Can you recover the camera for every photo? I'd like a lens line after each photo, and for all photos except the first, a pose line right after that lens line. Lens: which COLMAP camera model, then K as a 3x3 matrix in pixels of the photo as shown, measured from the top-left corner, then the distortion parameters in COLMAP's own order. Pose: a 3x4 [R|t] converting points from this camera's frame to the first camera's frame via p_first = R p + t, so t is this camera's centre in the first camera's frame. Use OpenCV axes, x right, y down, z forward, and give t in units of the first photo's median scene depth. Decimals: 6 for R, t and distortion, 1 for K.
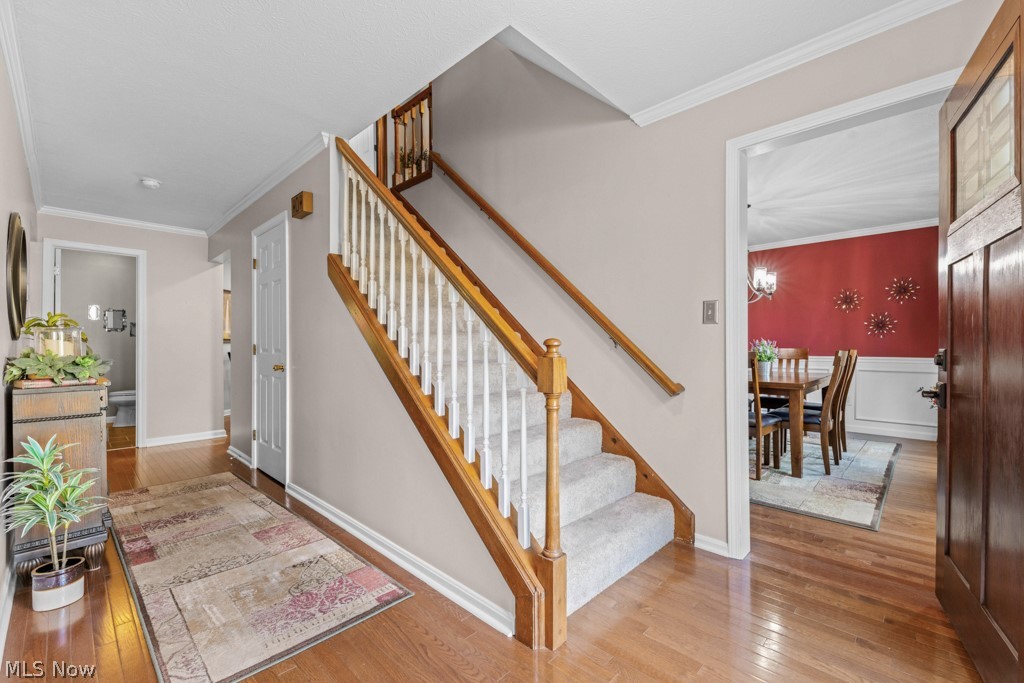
lens RADIAL K [[428.6, 0, 542.0], [0, 428.6, 346.3], [0, 0, 1]] dist [-0.000029, 0.000001]
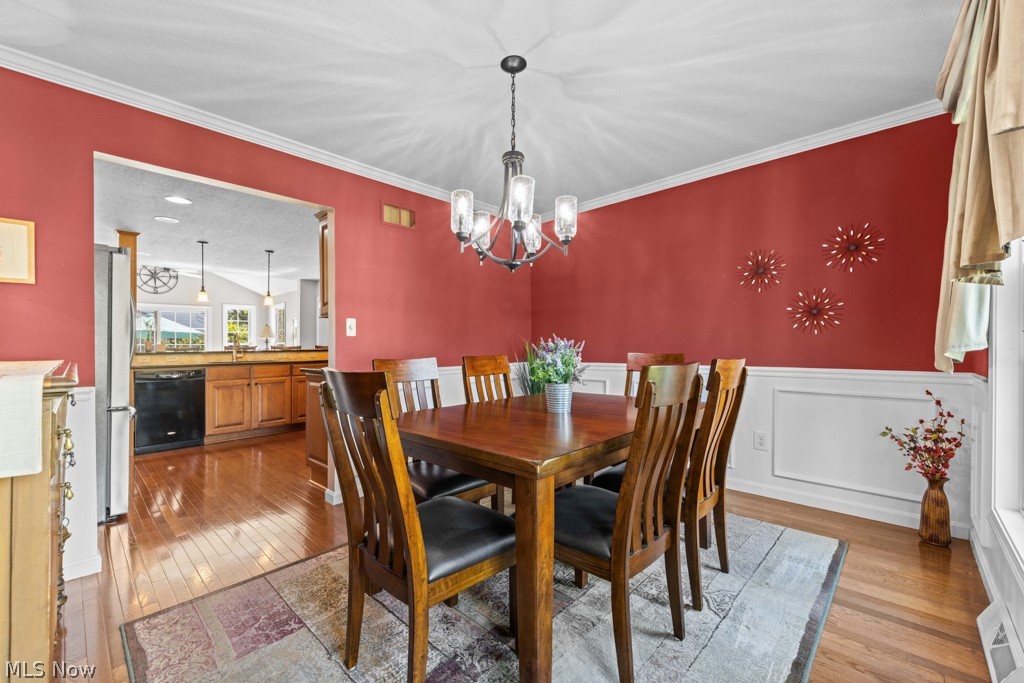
lens RADIAL K [[416.2, 0, 514.7], [0, 416.2, 349.9], [0, 0, 1]] dist [-0.001626, -0.000160]
pose [[0.999787, -0.007868, -0.019062, 0.440924], [0.007821, 0.999966, -0.002545, -0.001077], [0.019082, 0.002396, 0.999815, 0.485587]]
